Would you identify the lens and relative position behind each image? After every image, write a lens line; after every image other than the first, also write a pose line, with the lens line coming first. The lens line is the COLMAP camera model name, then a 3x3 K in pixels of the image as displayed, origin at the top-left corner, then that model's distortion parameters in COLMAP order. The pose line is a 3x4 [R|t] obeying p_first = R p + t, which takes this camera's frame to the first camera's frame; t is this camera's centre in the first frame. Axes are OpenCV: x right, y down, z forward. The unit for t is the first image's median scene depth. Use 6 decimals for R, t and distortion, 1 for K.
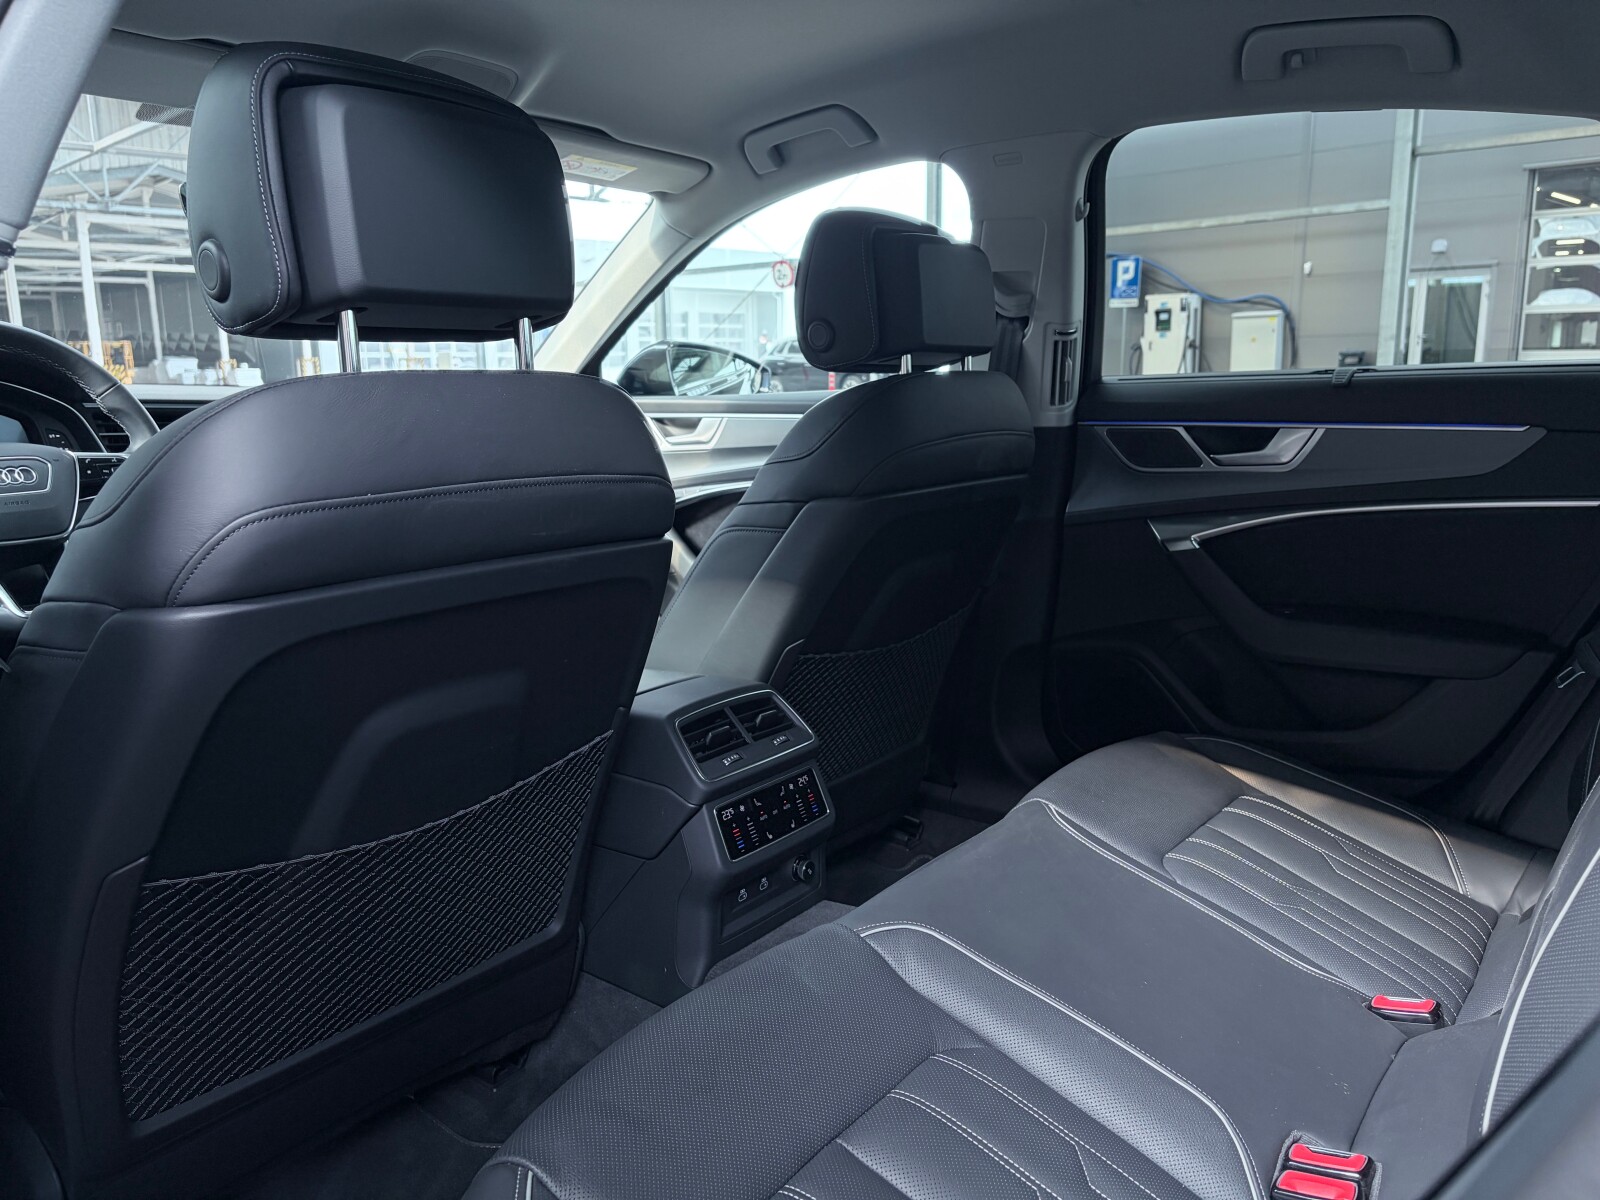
lens RADIAL K [[1204.6, 0, 793.4], [0, 1204.6, 601.6], [0, 0, 1]] dist [0.068032, -0.081224]
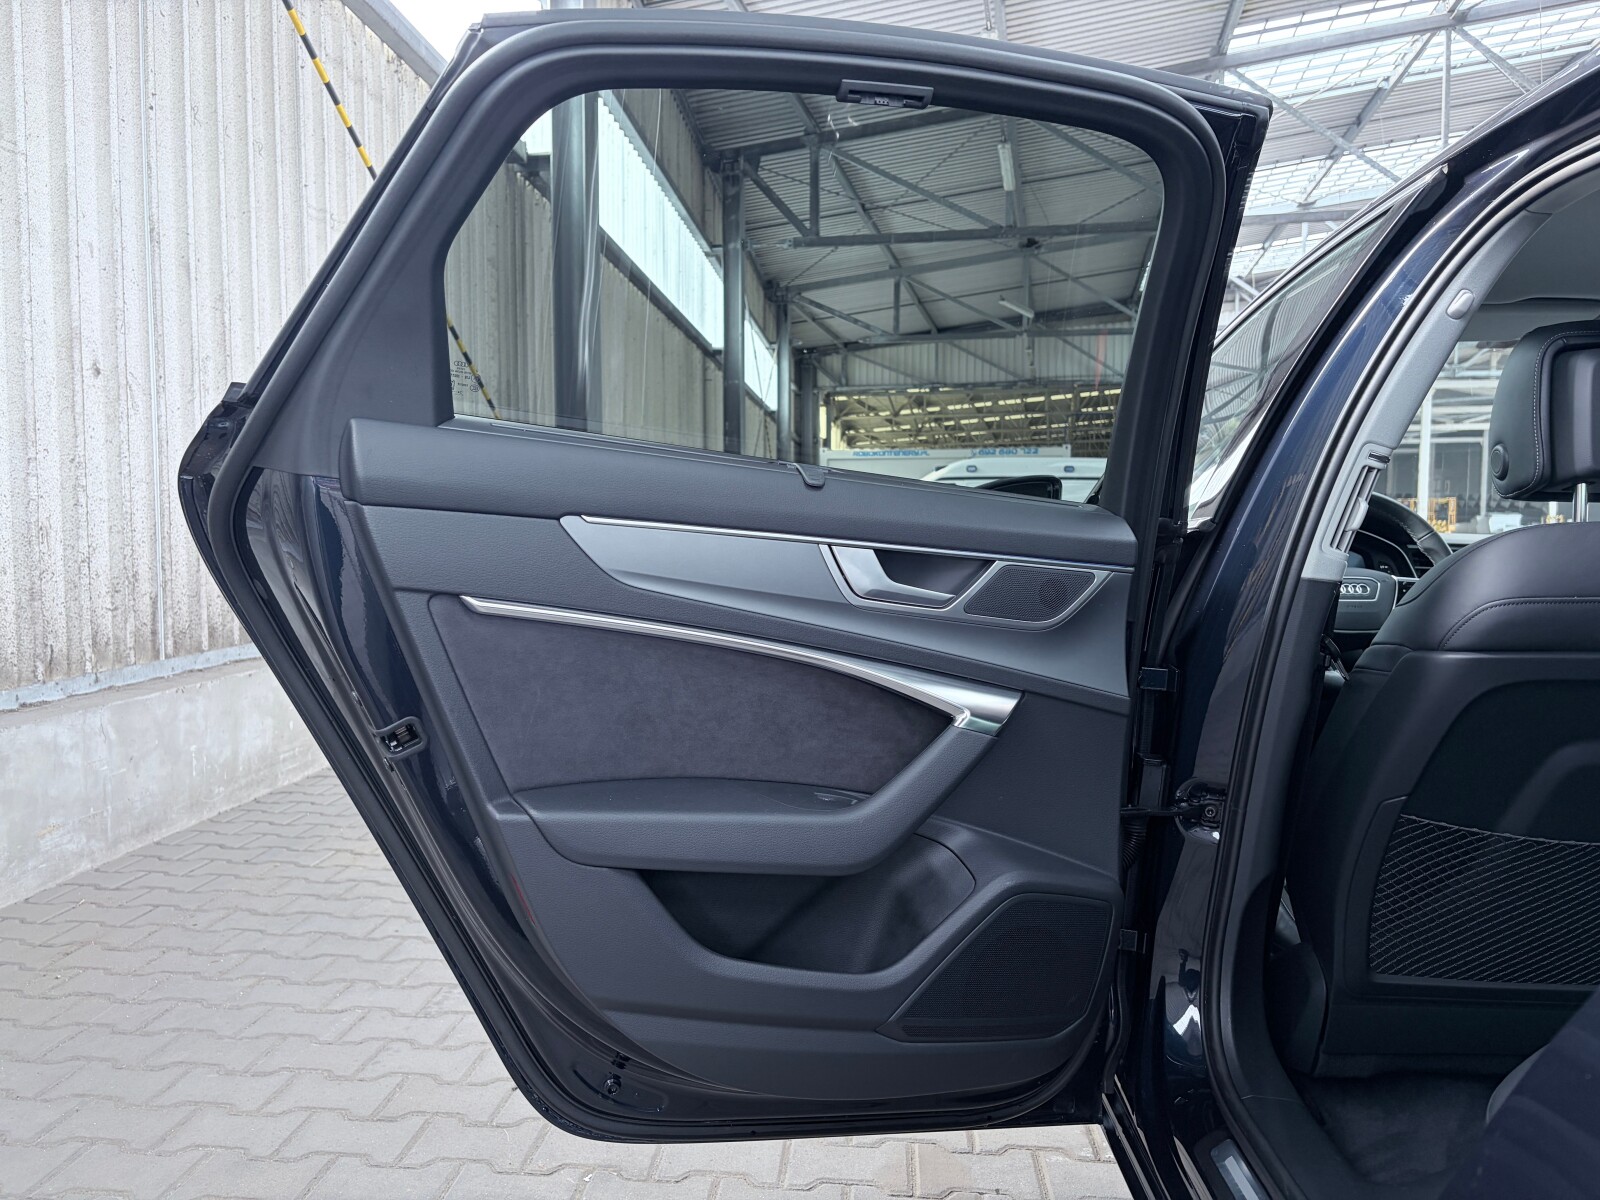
lens RADIAL K [[1204.6, 0, 793.4], [0, 1204.6, 601.6], [0, 0, 1]] dist [0.068032, -0.081224]
pose [[0.552986, 0.068566, -0.830365, 0.236089], [-0.171498, 0.984635, -0.032905, 0.083330], [0.815350, 0.160602, 0.556248, -0.414657]]
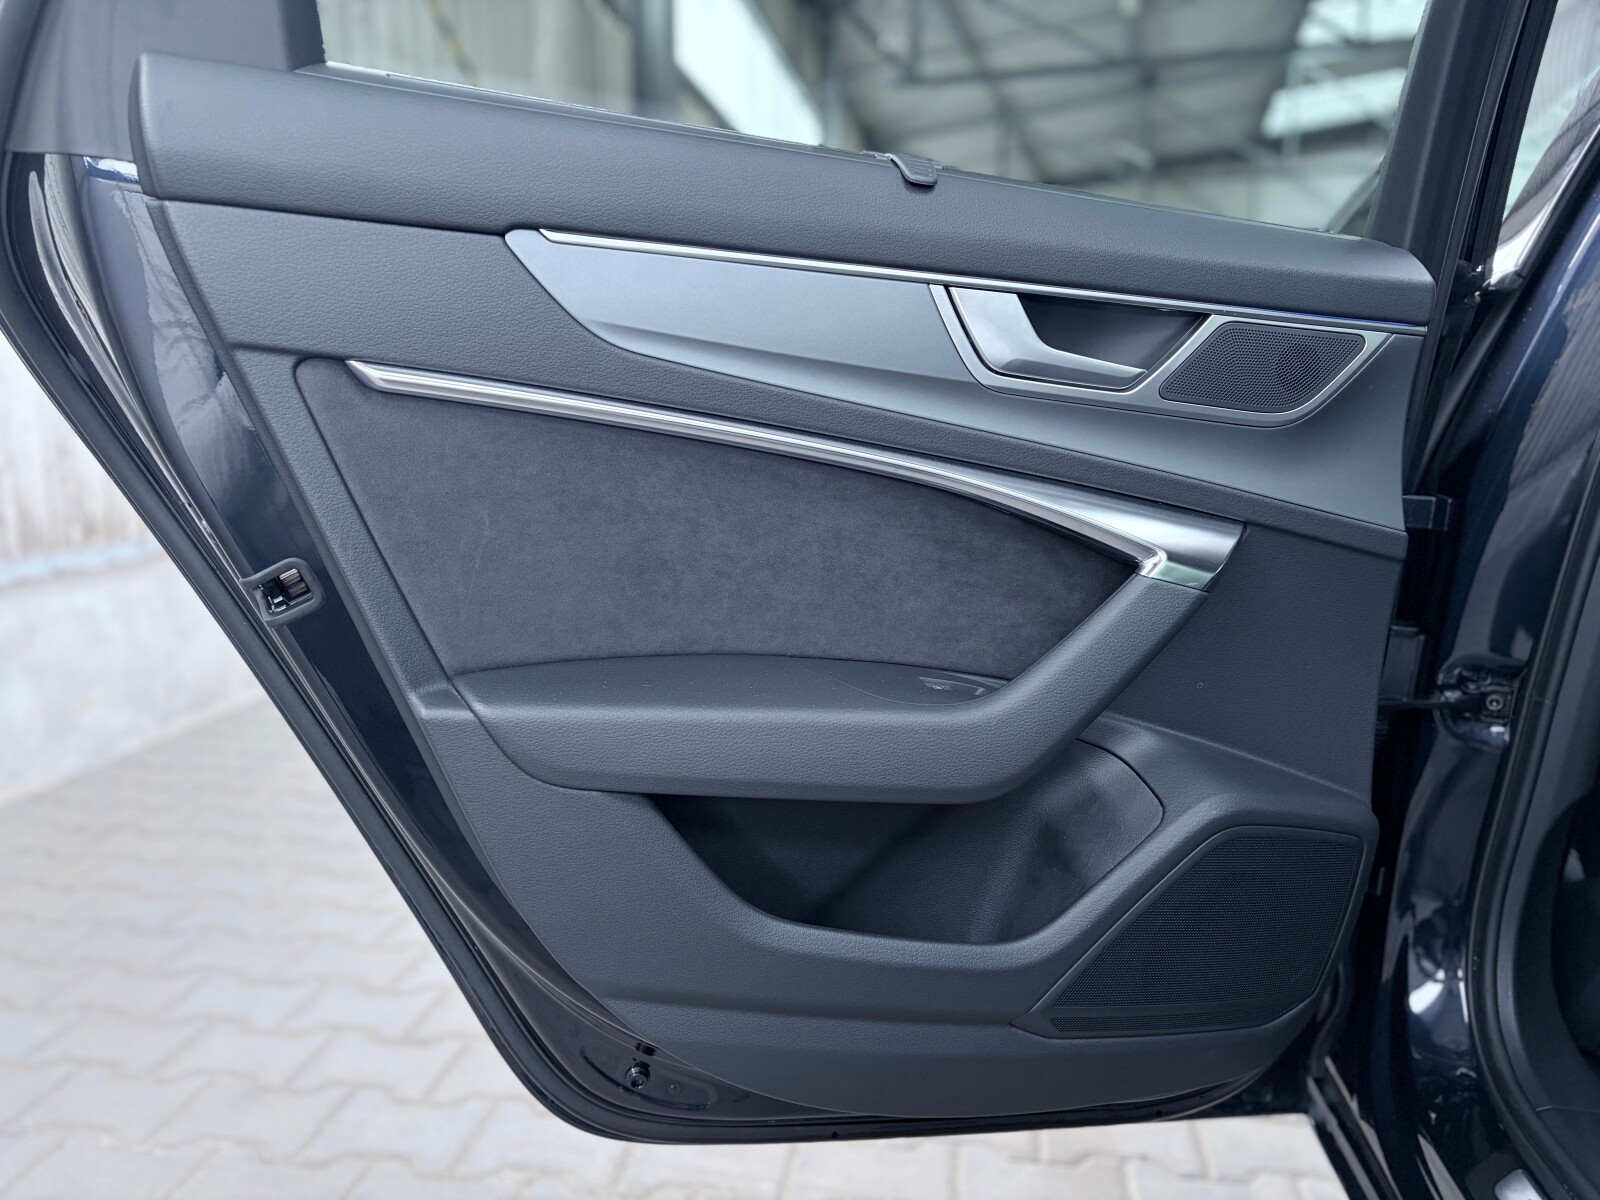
lens RADIAL K [[1212.9, 0, 804.6], [0, 1212.9, 605.5], [0, 0, 1]] dist [0.054650, -0.068554]
pose [[0.492668, 0.155961, -0.856128, -0.011395], [-0.165300, 0.982669, 0.083889, 0.115583], [0.854374, 0.100189, 0.509910, -0.237975]]
